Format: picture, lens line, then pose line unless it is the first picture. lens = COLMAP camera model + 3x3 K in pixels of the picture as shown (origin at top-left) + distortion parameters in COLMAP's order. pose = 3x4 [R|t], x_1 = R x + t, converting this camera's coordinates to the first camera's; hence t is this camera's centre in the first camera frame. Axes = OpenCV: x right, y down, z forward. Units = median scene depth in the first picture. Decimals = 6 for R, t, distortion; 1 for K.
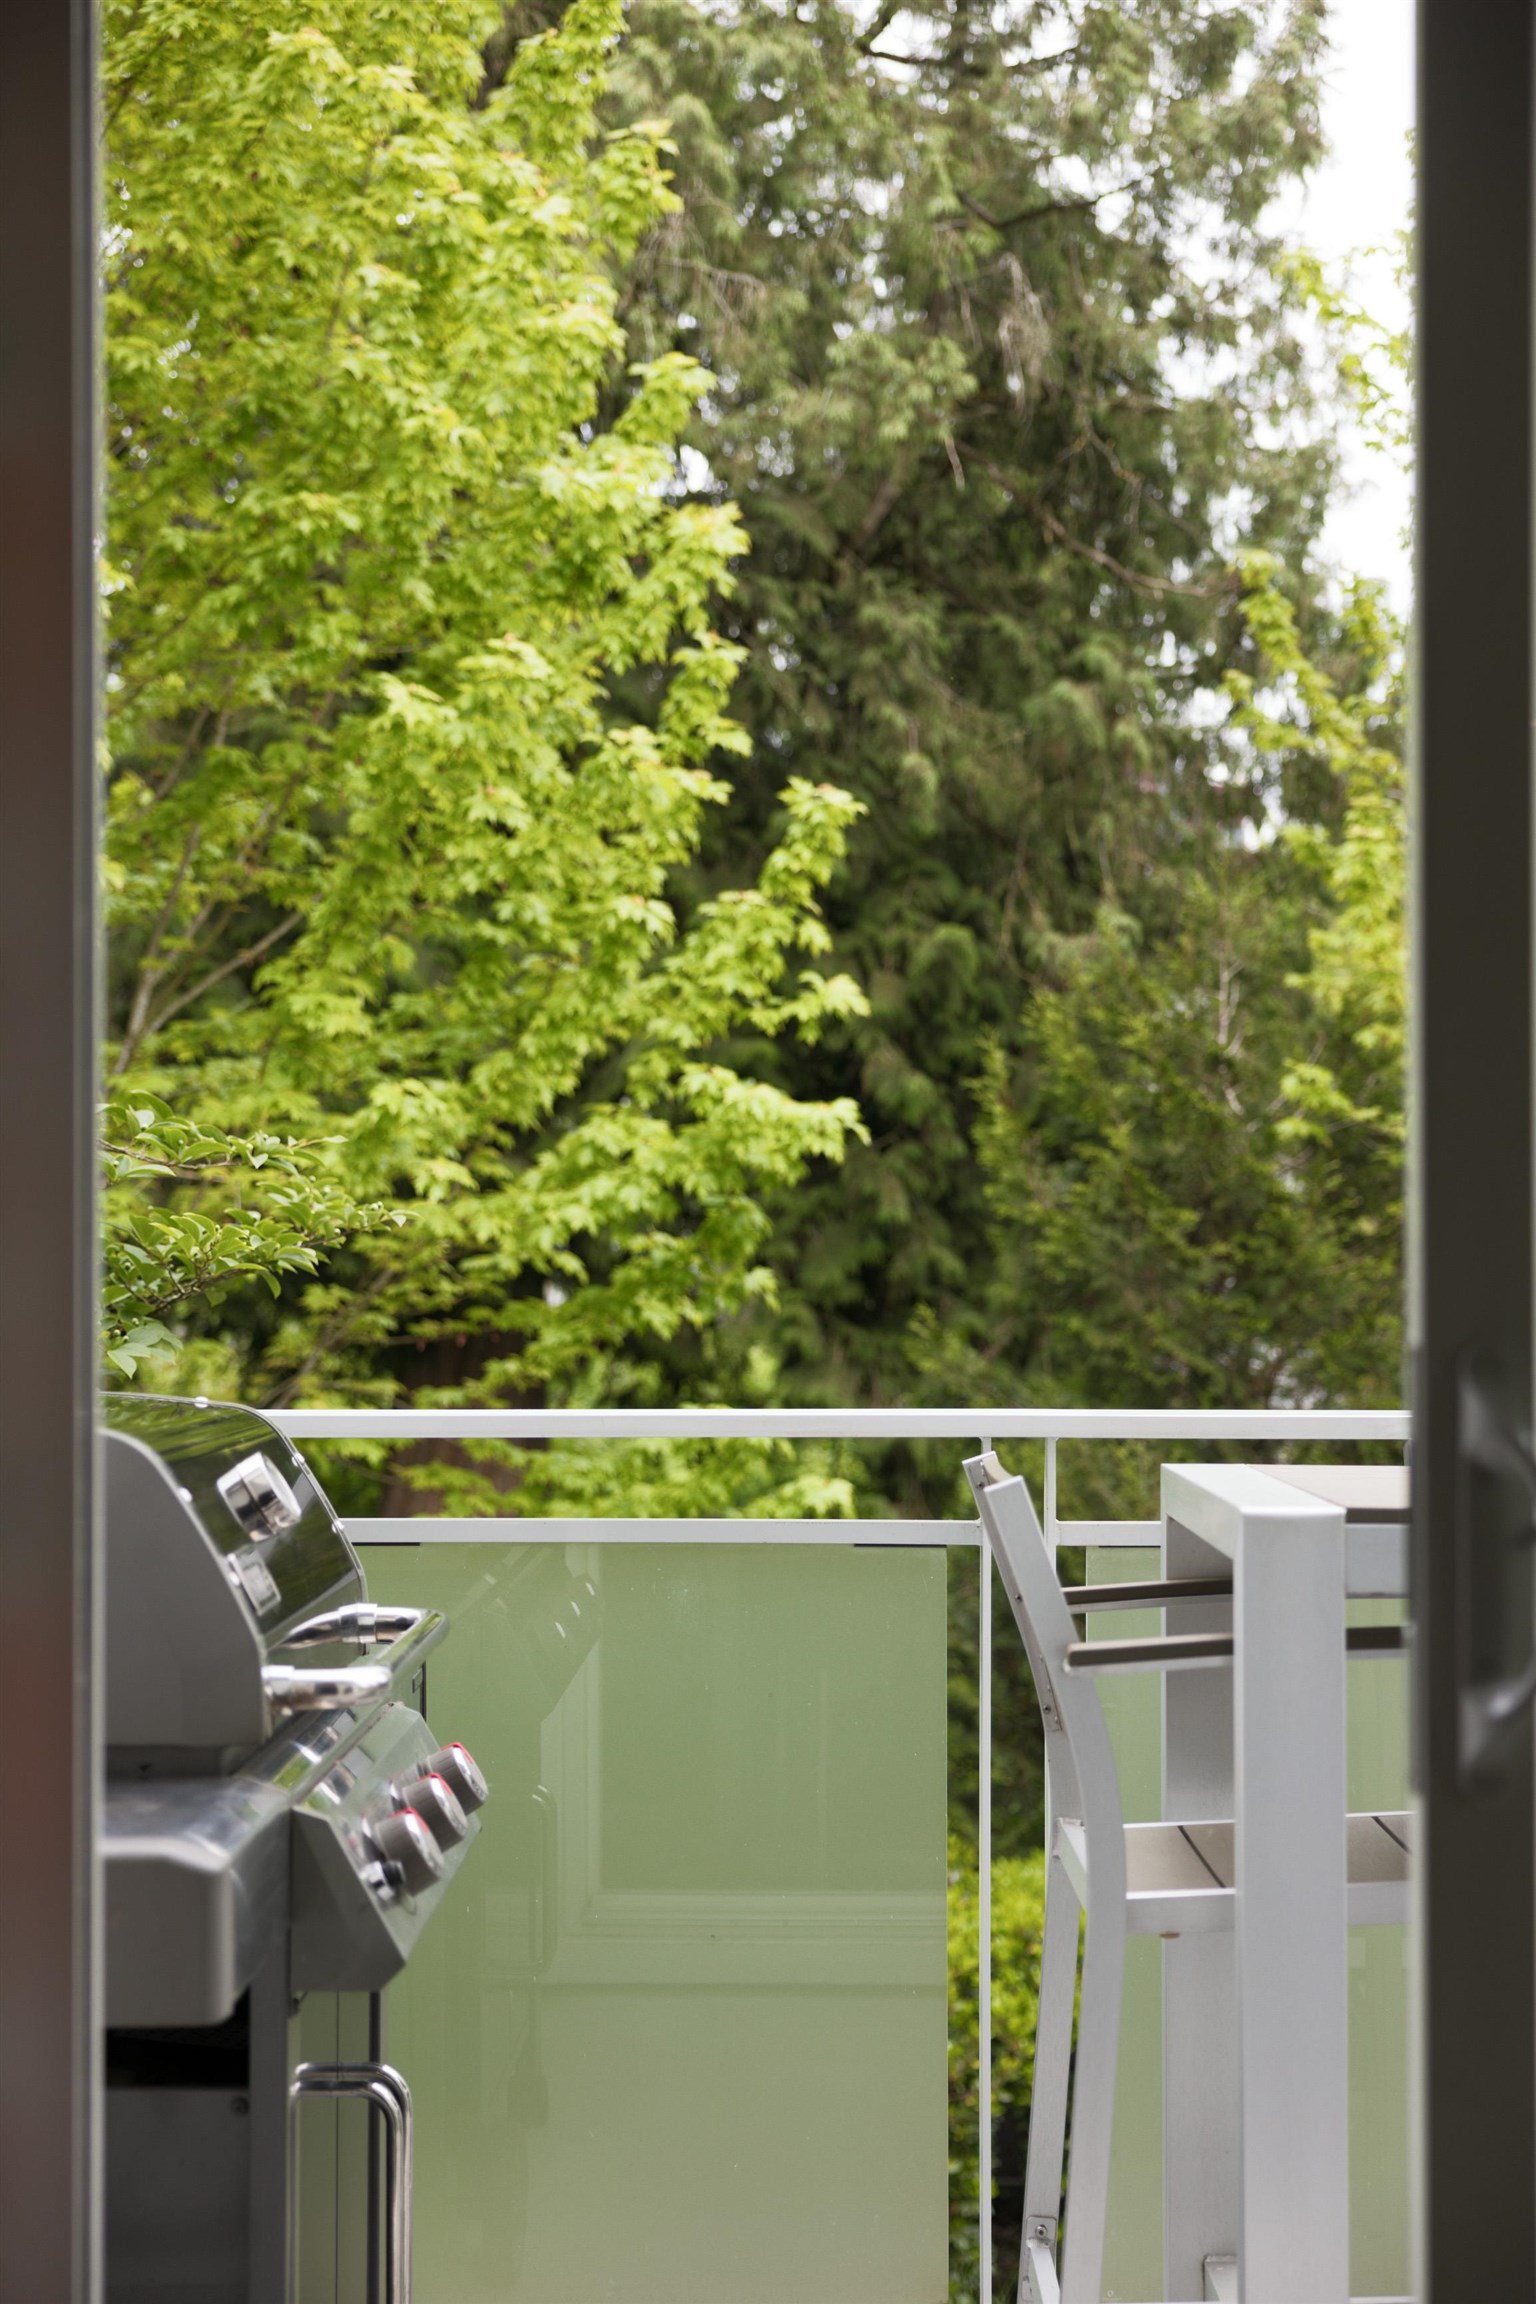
lens RADIAL K [[3288.5, 0, 766.3], [0, 3288.5, 1151.0], [0, 0, 1]] dist [0.016717, 0.000000]
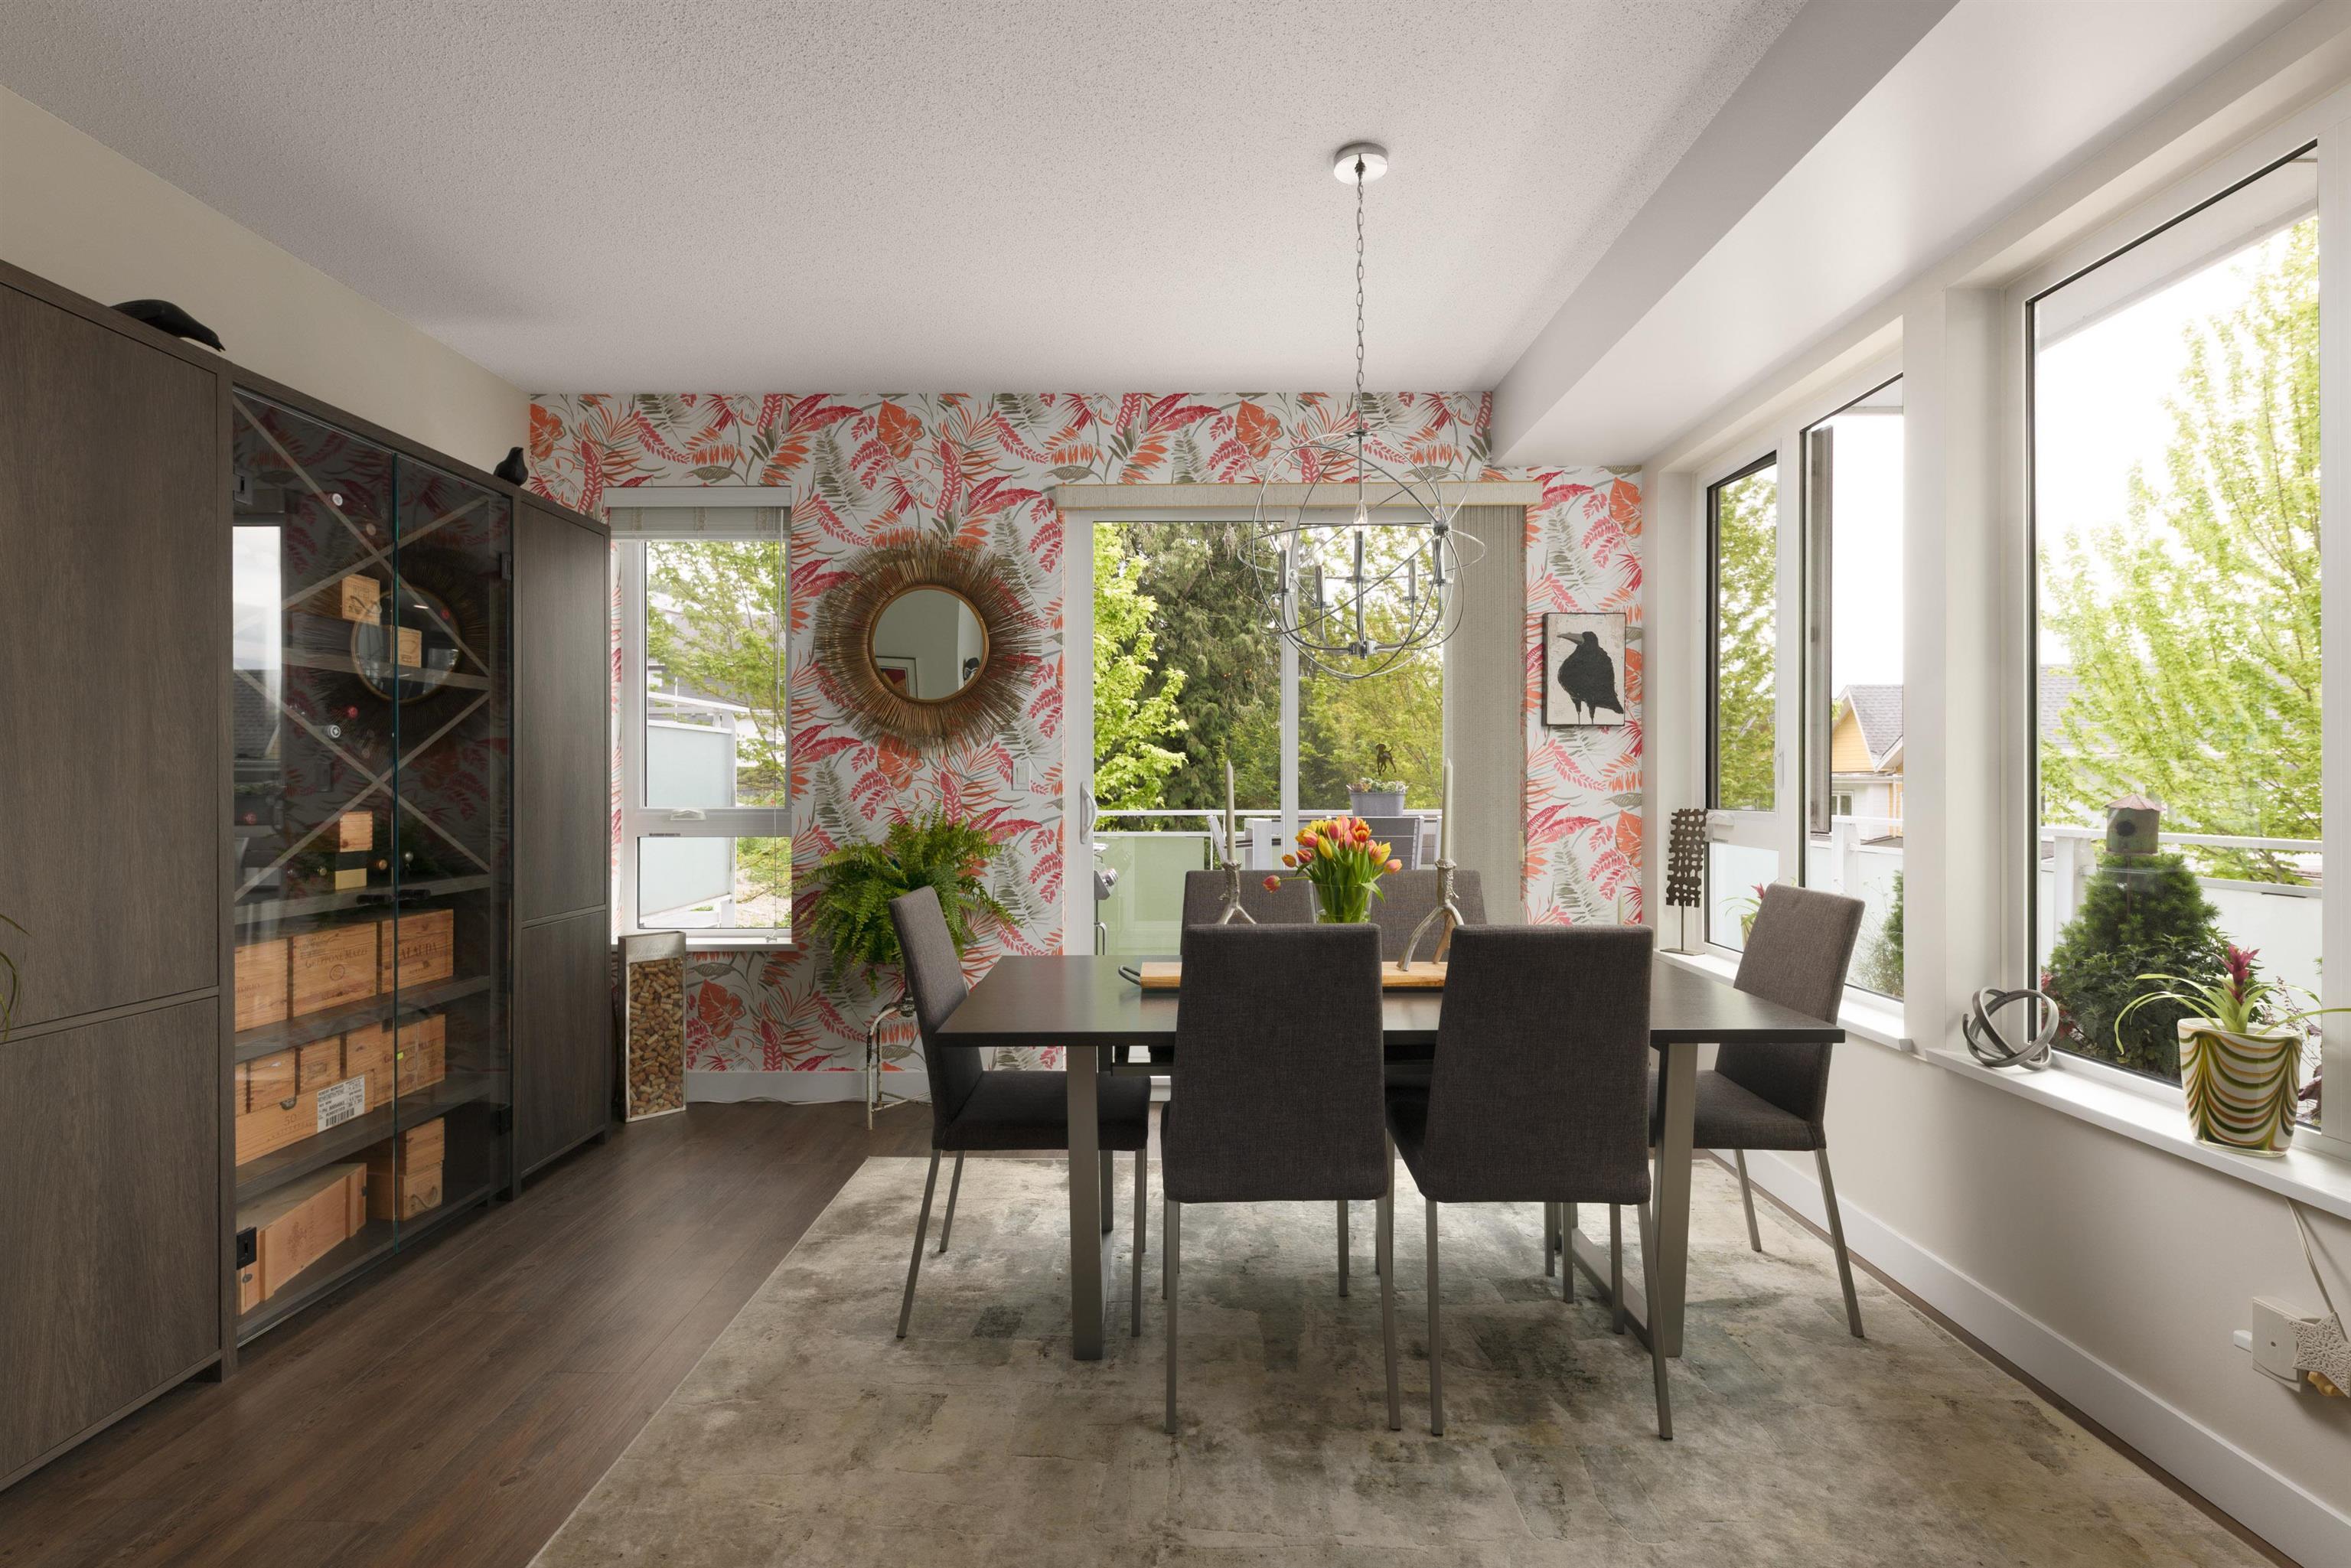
lens RADIAL K [[1093.6, 0, 1173.1], [0, 1093.6, 781.9], [0, 0, 1]] dist [-0.000506, -0.003700]
pose [[0.999836, -0.004132, 0.017632, -0.008607], [0.003938, 0.999932, 0.010996, 0.004943], [-0.017676, -0.010925, 0.999784, -0.249113]]
